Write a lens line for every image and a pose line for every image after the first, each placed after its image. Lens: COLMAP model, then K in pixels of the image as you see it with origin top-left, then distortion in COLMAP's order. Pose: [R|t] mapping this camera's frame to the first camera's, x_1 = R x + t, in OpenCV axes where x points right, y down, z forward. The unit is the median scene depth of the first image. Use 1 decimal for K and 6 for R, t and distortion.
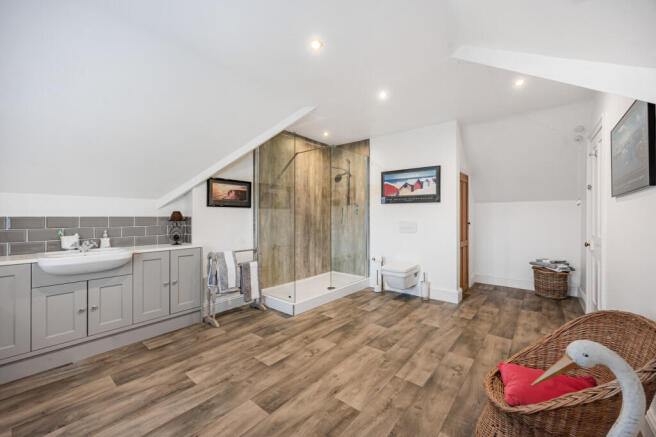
lens RADIAL K [[258.6, 0, 333.1], [0, 258.6, 211.0], [0, 0, 1]] dist [0.000869, 0.000118]
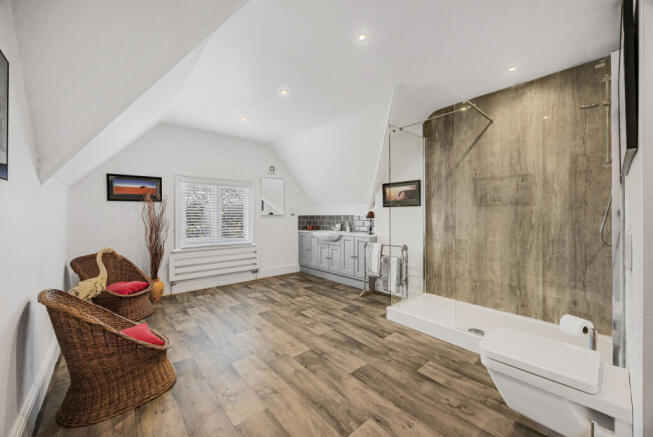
lens RADIAL K [[251.7, 0, 326.5], [0, 251.7, 218.5], [0, 0, 1]] dist [0.000041, 0.000016]
pose [[-0.170805, 0.021147, -0.985078, 0.784761], [0.032893, 0.999335, 0.015749, 0.009407], [0.984756, -0.029712, -0.171387, 0.929857]]
